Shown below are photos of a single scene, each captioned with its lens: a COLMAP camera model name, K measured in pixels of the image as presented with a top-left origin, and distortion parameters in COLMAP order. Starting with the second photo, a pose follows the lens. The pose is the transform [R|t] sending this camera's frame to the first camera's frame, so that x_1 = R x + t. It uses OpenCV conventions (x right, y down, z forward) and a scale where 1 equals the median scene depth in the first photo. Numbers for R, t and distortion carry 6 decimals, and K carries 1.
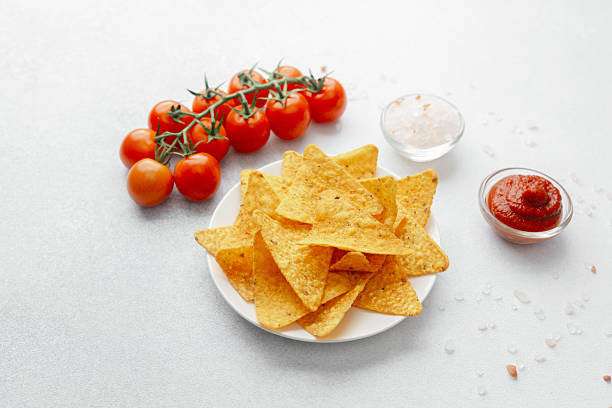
lens RADIAL K [[754.5, 0, 313.7], [0, 754.5, 209.6], [0, 0, 1]] dist [0.084121, 0.000000]
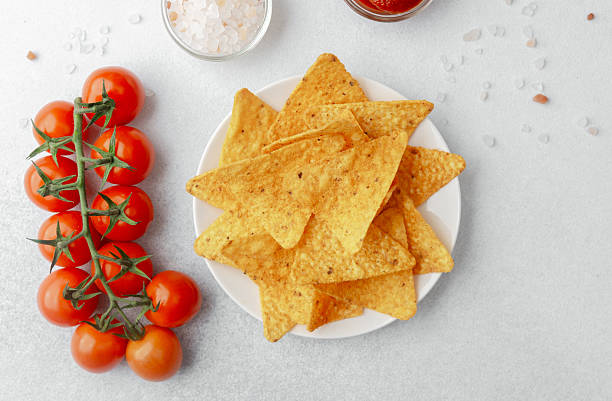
lens RADIAL K [[829.8, 0, 306.4], [0, 829.8, 217.9], [0, 0, 1]] dist [0.083346, 0.000000]
pose [[0.441410, -0.896446, -0.039257, 0.028221], [0.691817, 0.312137, 0.651122, -0.608269], [-0.571443, -0.314571, 0.757957, 0.279513]]
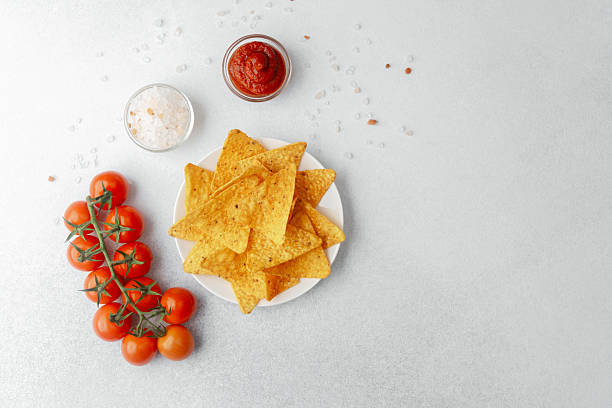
lens RADIAL K [[754.5, 0, 304.1], [0, 754.5, 201.8], [0, 0, 1]] dist [0.084121, 0.000000]
pose [[0.191536, -0.980548, 0.042880, 0.004583], [0.731351, 0.171723, 0.660028, -0.827668], [-0.654553, -0.095059, 0.750016, -0.088822]]
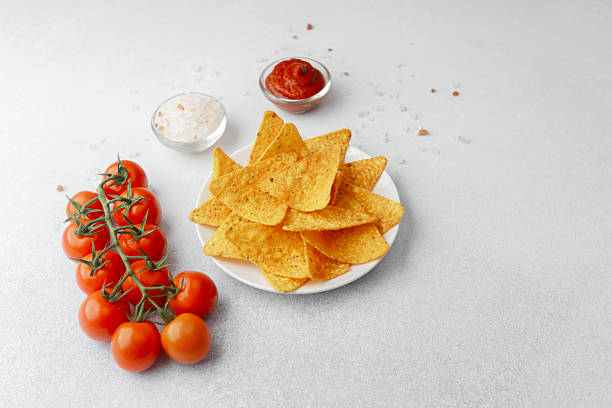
lens RADIAL K [[754.5, 0, 307.2], [0, 754.5, 199.7], [0, 0, 1]] dist [0.084121, 0.000000]
pose [[0.182218, -0.755339, 0.629492, -0.704389], [0.764138, 0.511680, 0.392780, -0.410549], [-0.618780, 0.409447, 0.670421, 0.220409]]
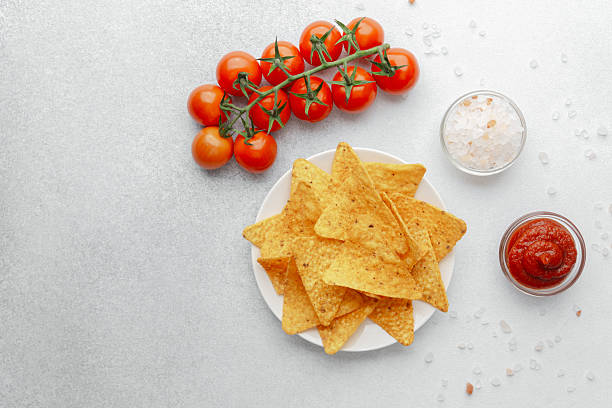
lens RADIAL K [[754.5, 0, 305.1], [0, 754.5, 209.8], [0, 0, 1]] dist [0.084121, 0.000000]
pose [[0.973918, 0.221704, -0.048282, -0.015550], [-0.131691, 0.725590, 0.675409, -0.781530], [0.184773, -0.651434, 0.735861, 0.180579]]
